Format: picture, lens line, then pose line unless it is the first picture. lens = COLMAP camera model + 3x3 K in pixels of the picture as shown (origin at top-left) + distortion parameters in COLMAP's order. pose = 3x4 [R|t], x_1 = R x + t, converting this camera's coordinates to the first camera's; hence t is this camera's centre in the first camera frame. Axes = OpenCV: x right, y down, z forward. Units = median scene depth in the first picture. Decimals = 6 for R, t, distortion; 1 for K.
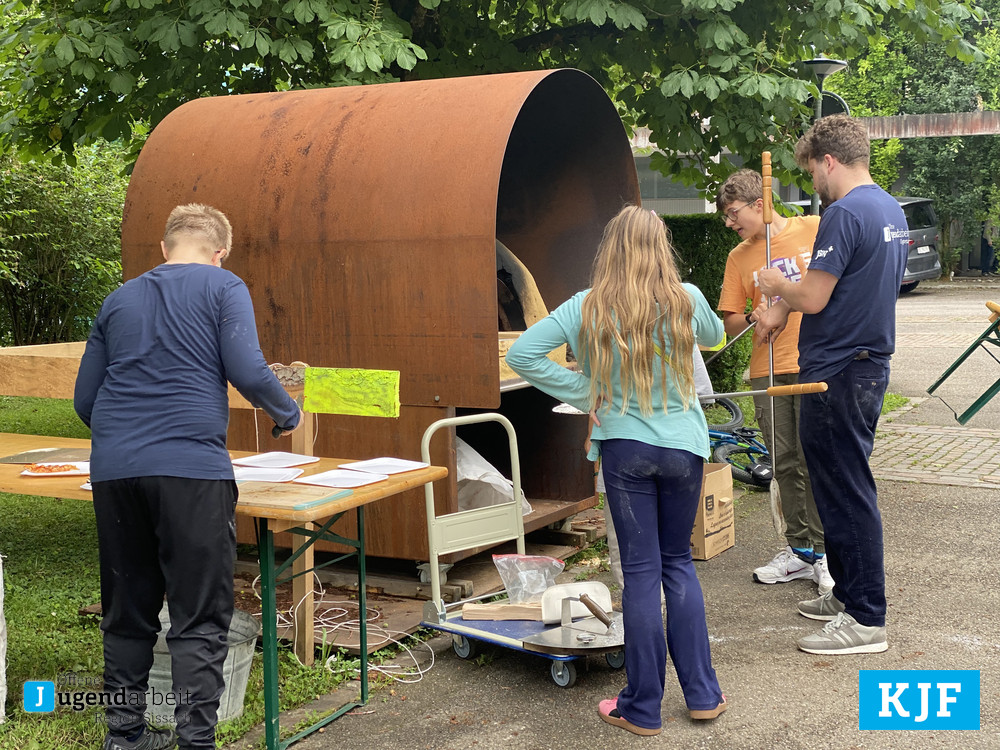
lens RADIAL K [[1468.5, 0, 495.1], [0, 1468.5, 381.2], [0, 0, 1]] dist [0.056267, -0.091742]
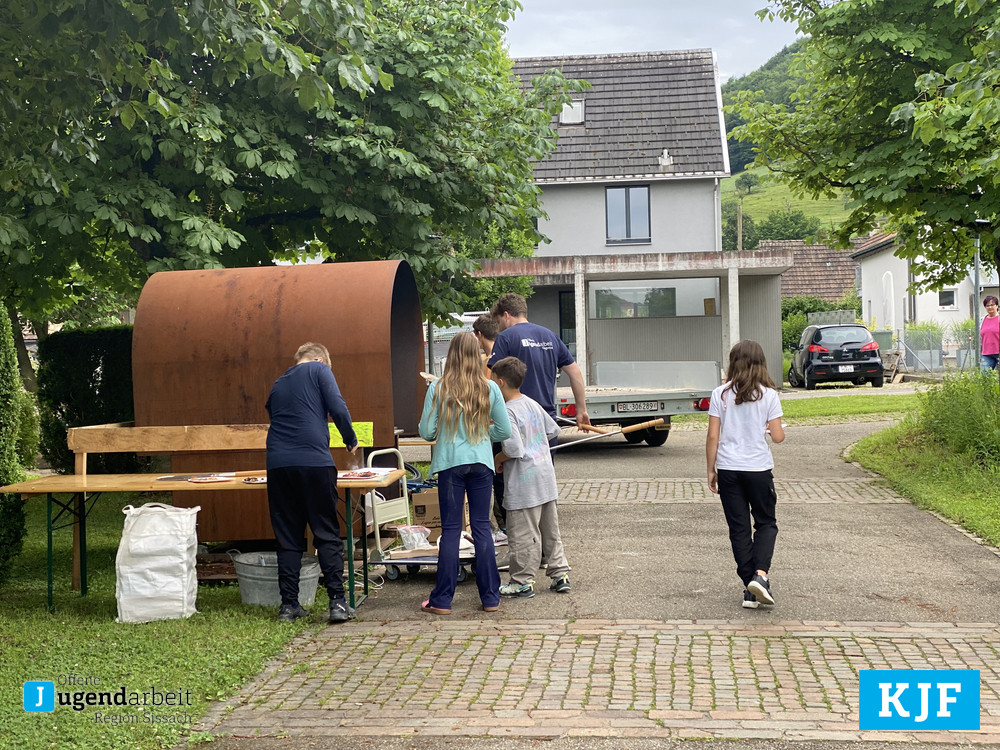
lens RADIAL K [[1468.5, 0, 495.1], [0, 1468.5, 381.2], [0, 0, 1]] dist [0.056267, -0.091742]
pose [[0.923232, -0.025500, 0.383396, -0.538373], [0.058899, 0.995395, -0.075626, 0.077961], [-0.379702, 0.092402, 0.920482, -0.685076]]
